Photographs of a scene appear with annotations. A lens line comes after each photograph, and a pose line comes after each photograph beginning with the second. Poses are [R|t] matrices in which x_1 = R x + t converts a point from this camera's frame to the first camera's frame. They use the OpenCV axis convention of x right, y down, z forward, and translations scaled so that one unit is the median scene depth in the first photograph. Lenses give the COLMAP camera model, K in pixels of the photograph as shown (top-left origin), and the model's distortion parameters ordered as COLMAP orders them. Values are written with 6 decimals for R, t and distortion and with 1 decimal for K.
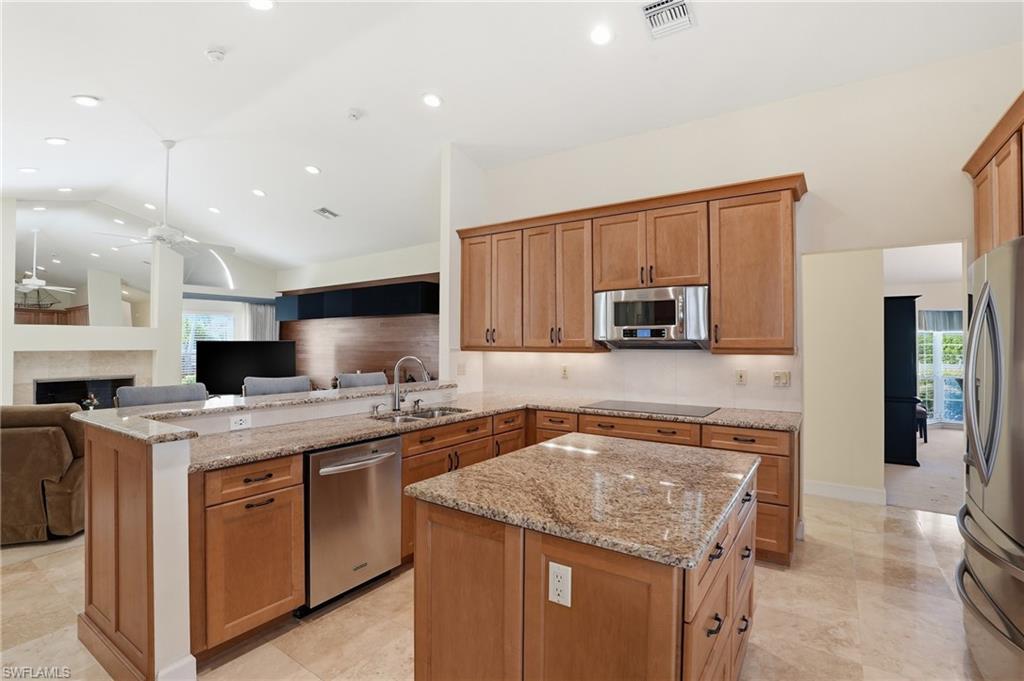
lens RADIAL K [[474.2, 0, 515.0], [0, 474.2, 340.9], [0, 0, 1]] dist [-0.036063, 0.007738]
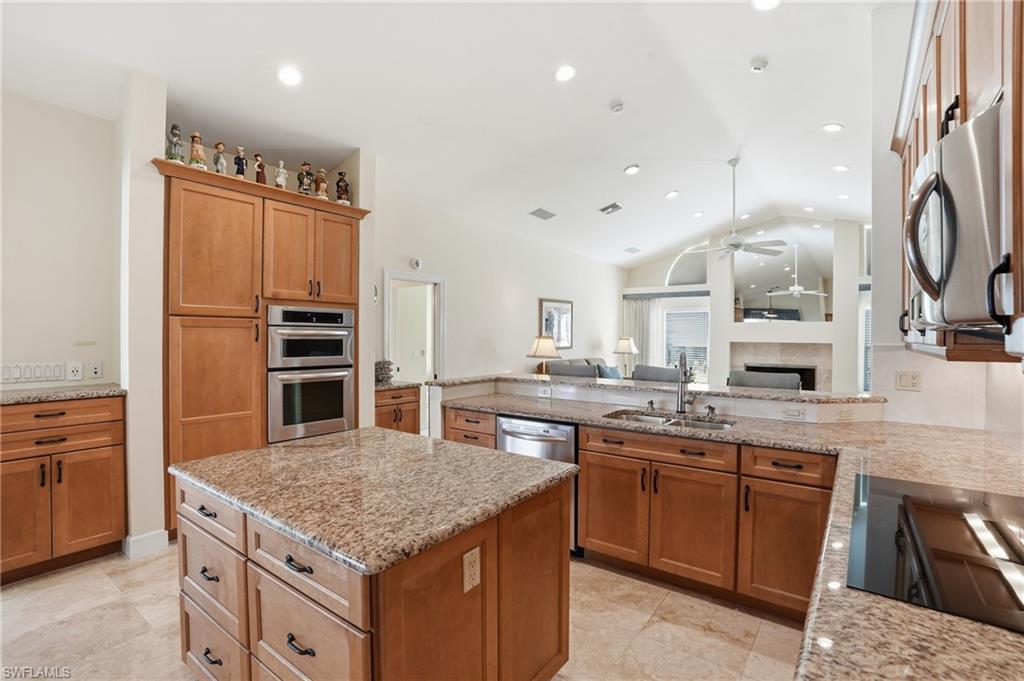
lens RADIAL K [[474.2, 0, 521.5], [0, 474.2, 342.4], [0, 0, 1]] dist [-0.036063, 0.007738]
pose [[-0.012590, 0.015094, -0.999807, 0.296640], [0.000416, 0.999886, 0.015090, 0.001793], [0.999921, -0.000226, -0.012594, 0.340332]]
